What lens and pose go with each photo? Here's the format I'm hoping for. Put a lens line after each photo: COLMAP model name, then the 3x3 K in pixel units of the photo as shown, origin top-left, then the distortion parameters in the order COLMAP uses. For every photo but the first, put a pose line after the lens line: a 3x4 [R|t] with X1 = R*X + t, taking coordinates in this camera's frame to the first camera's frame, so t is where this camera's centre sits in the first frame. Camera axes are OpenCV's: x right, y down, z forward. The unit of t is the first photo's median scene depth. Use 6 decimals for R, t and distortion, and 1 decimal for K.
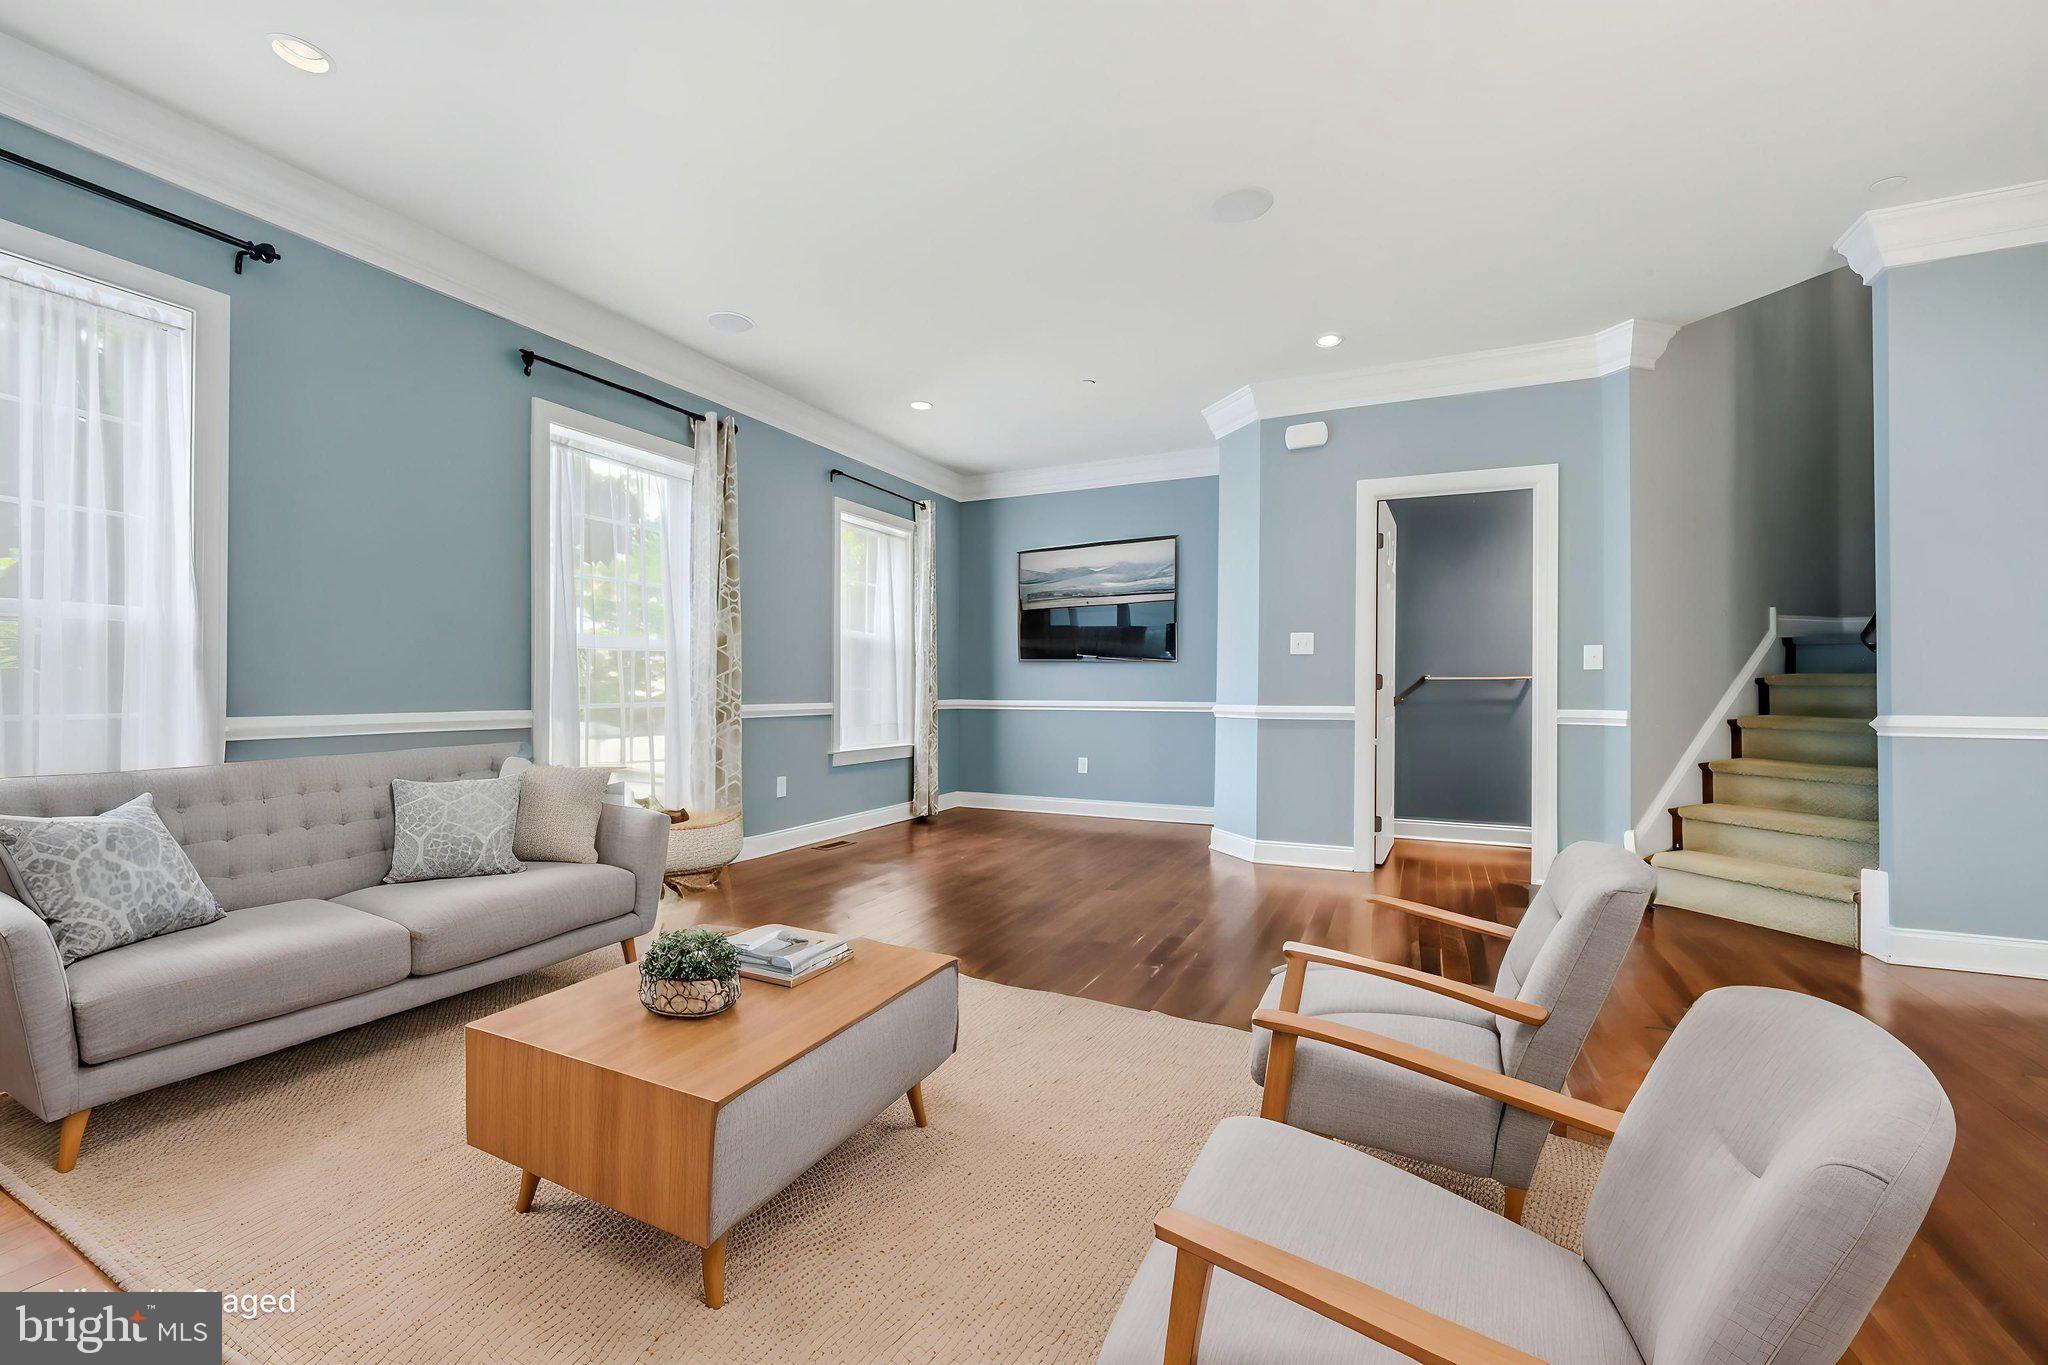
lens RADIAL K [[819.8, 0, 1057.9], [0, 819.8, 684.4], [0, 0, 1]] dist [-0.002483, 0.000981]
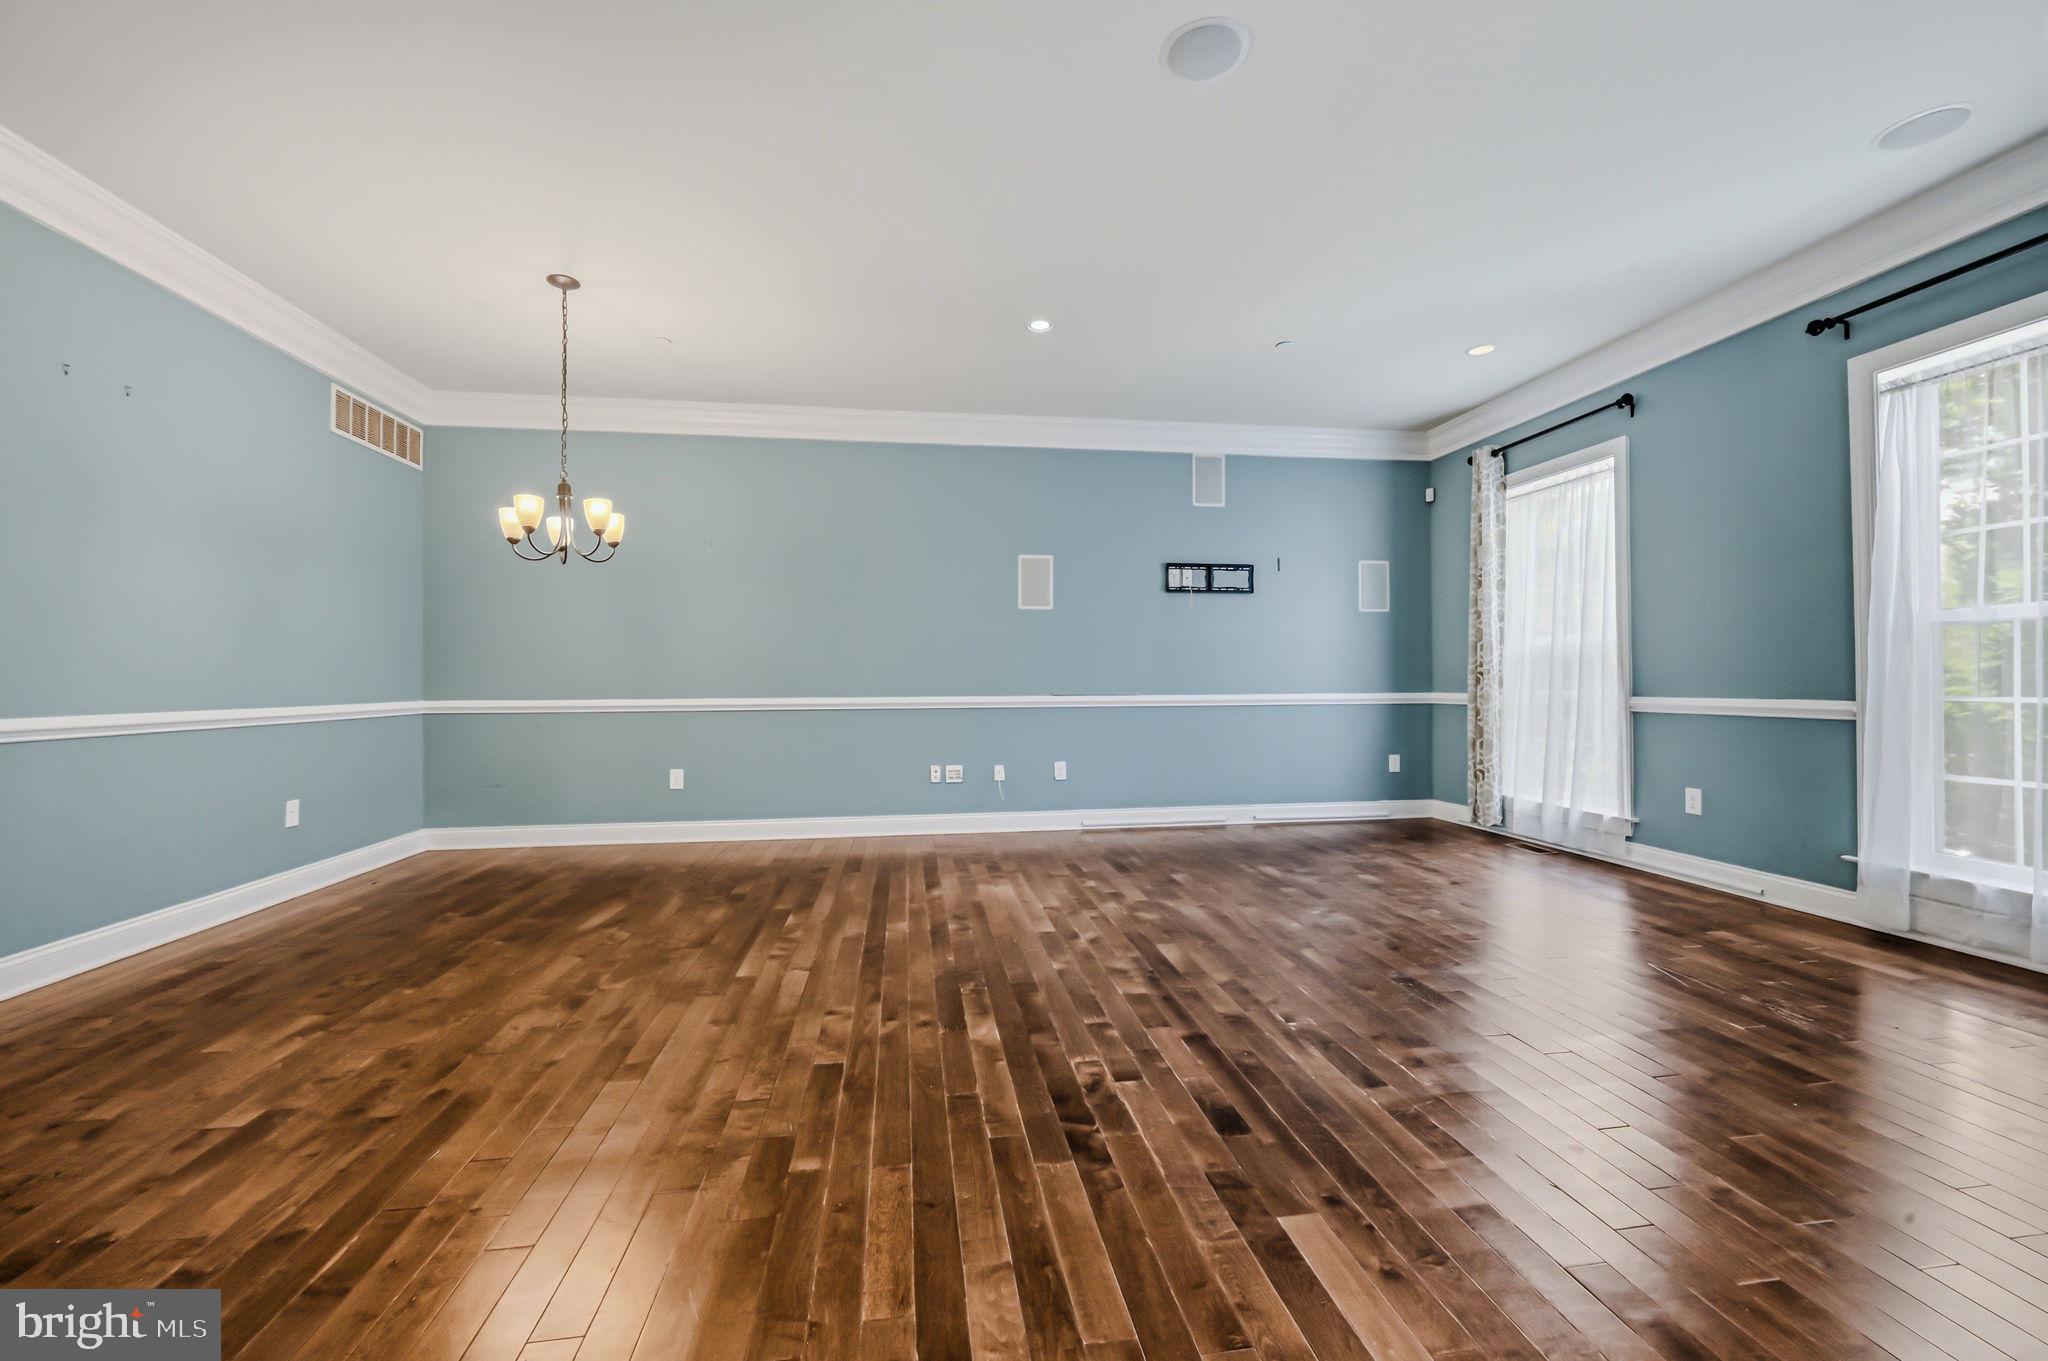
lens RADIAL K [[819.8, 0, 1039.0], [0, 819.8, 682.2], [0, 0, 1]] dist [-0.002483, 0.000981]
pose [[-0.820398, 0.004471, -0.571775, 0.485302], [0.007795, 0.999964, -0.003366, 0.004438], [0.571740, -0.007219, -0.820403, 0.942525]]
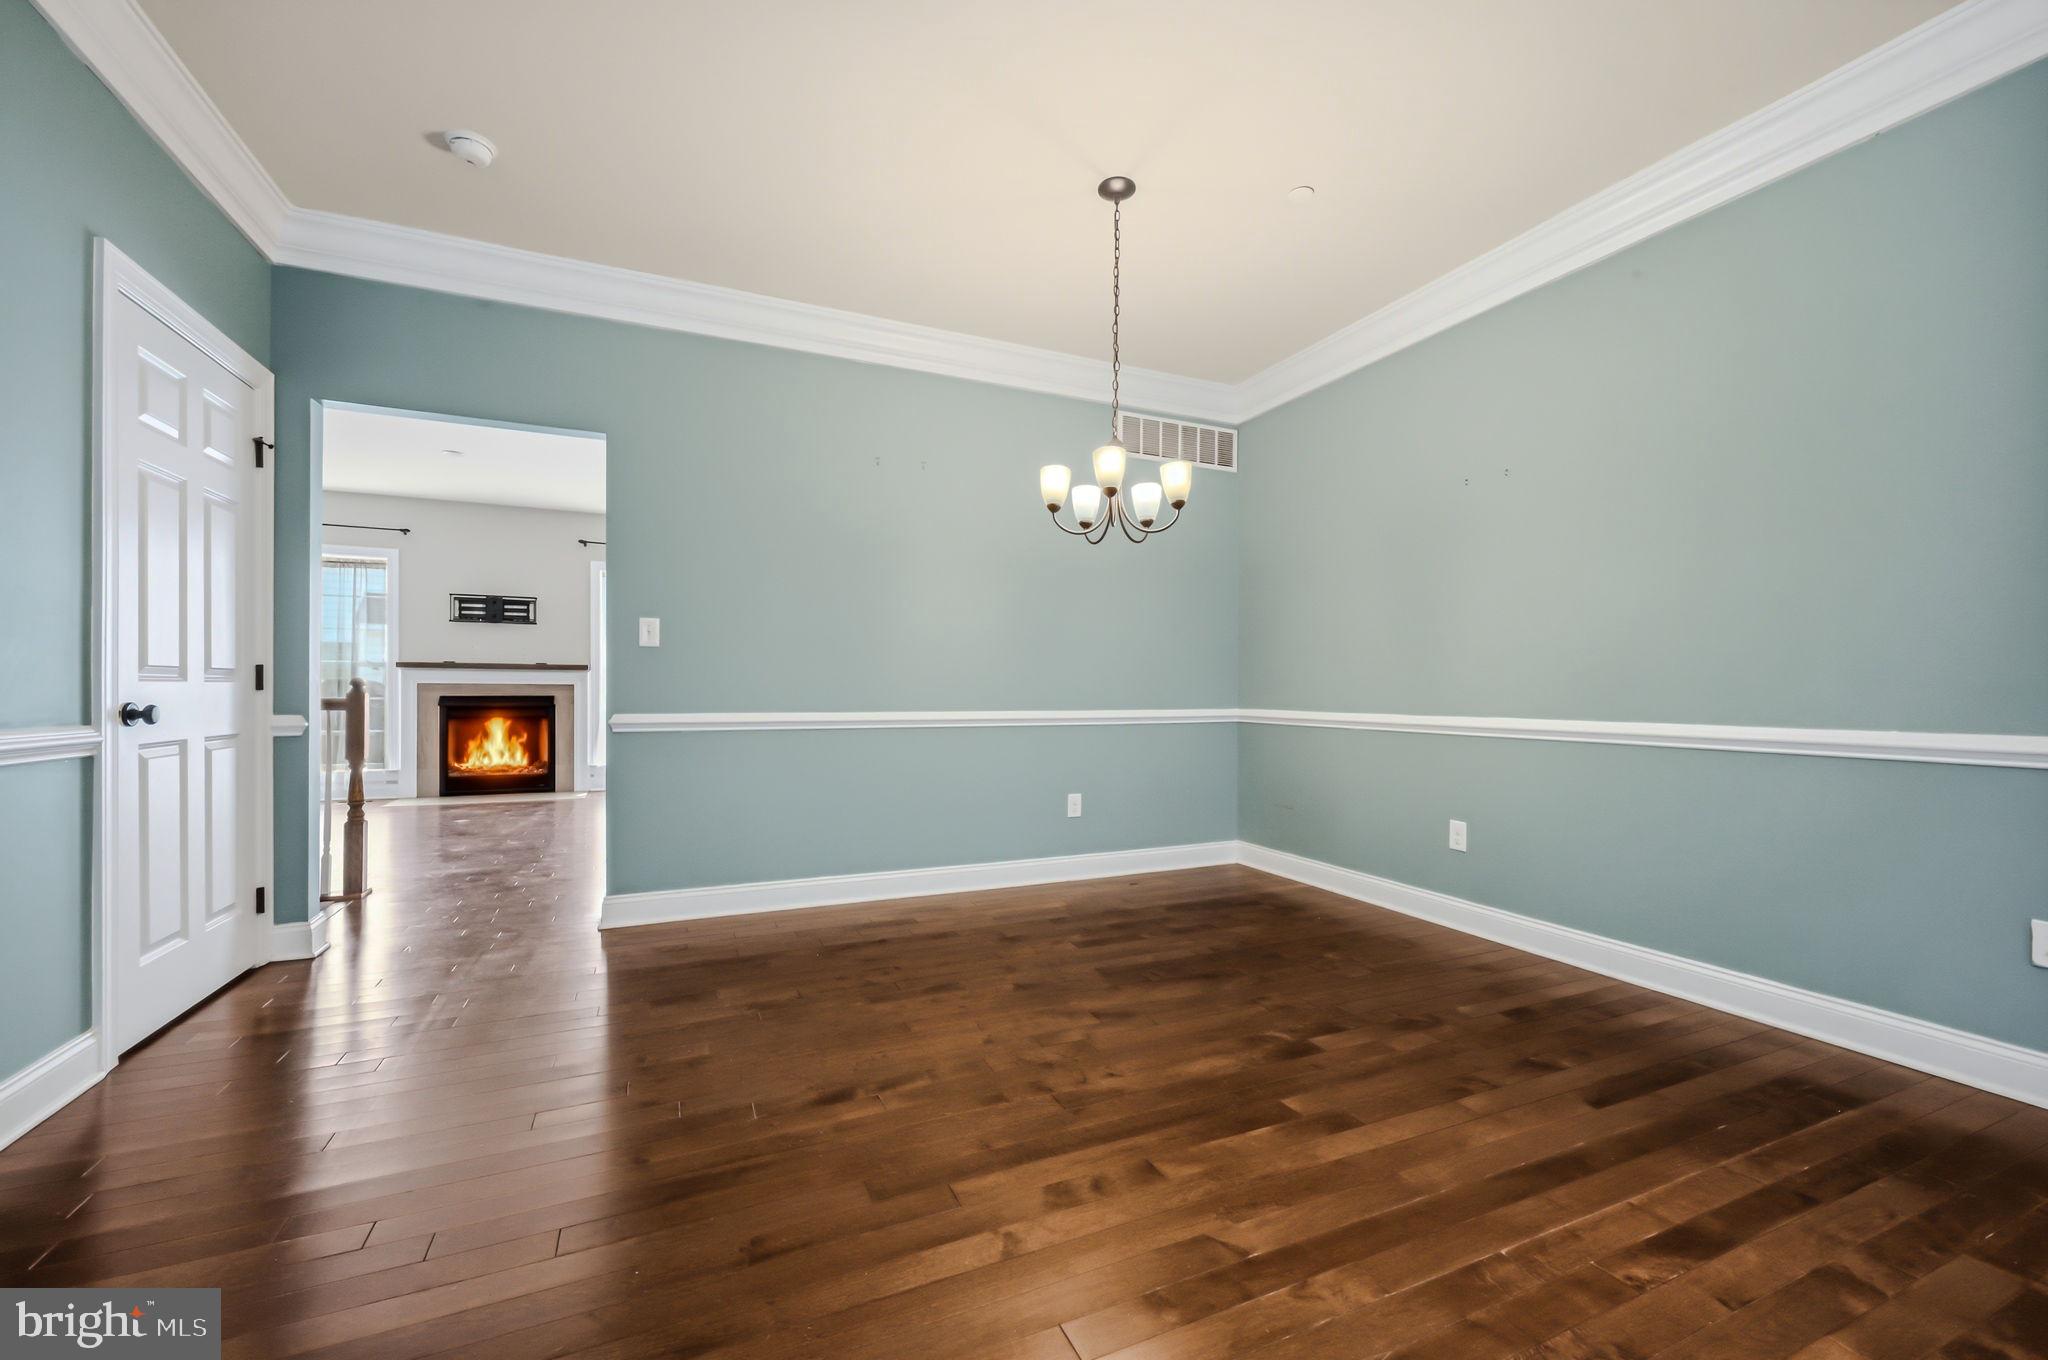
lens RADIAL K [[819.8, 0, 1026.7], [0, 819.8, 687.0], [0, 0, 1]] dist [-0.002483, 0.000981]
pose [[-0.762611, 0.001850, 0.646854, 0.083308], [-0.004982, 0.999949, -0.008734, 0.002334], [-0.646838, -0.009883, -0.762563, 0.587432]]
